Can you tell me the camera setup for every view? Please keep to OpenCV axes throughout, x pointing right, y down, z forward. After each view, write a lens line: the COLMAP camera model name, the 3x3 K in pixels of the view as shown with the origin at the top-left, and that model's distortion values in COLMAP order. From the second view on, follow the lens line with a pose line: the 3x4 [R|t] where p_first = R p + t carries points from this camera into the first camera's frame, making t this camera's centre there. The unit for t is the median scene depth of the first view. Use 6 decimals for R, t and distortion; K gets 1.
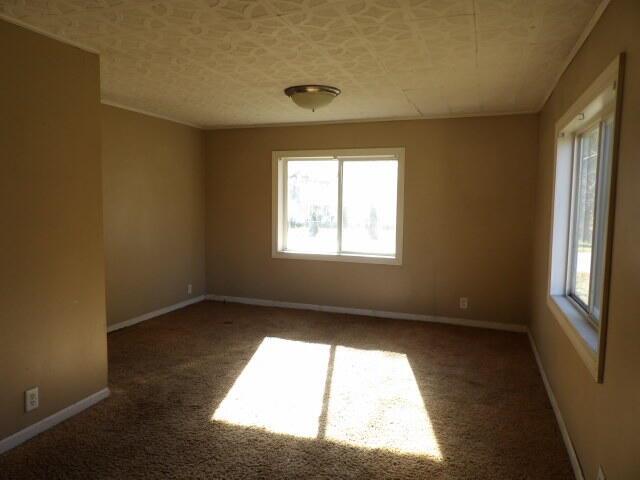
lens RADIAL K [[461.8, 0, 319.9], [0, 461.8, 246.9], [0, 0, 1]] dist [-0.000889, 0.046404]
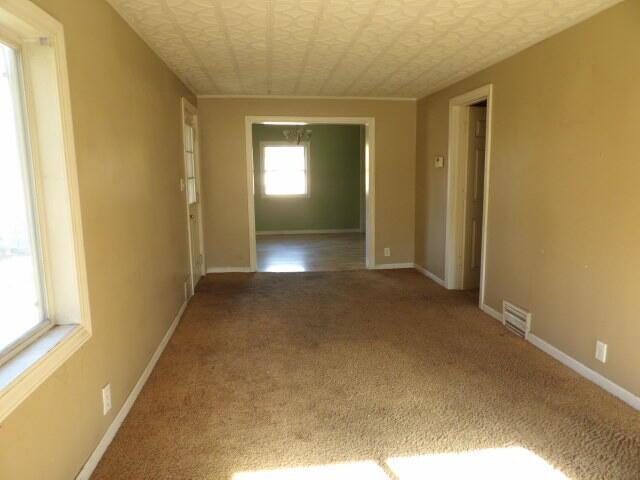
lens RADIAL K [[453.5, 0, 320.0], [0, 453.5, 240.0], [0, 0, 1]] dist [-0.042892, 0.048203]
pose [[-0.898279, 0.065522, -0.434514, 0.248195], [-0.038435, 0.973316, 0.226229, -0.080357], [0.437742, 0.219917, -0.871790, 0.946265]]
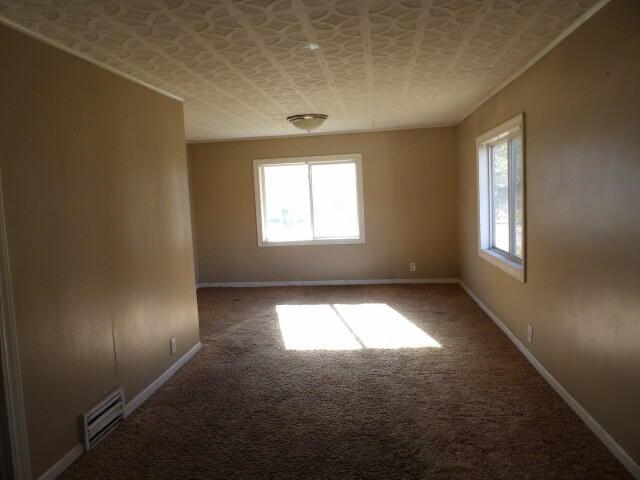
lens RADIAL K [[453.5, 0, 320.0], [0, 453.5, 240.0], [0, 0, 1]] dist [-0.042892, 0.048203]
pose [[0.974390, -0.081557, 0.209552, -0.262673], [0.082823, 0.996561, 0.002742, 0.021046], [-0.209055, 0.014684, 0.977794, -0.277912]]
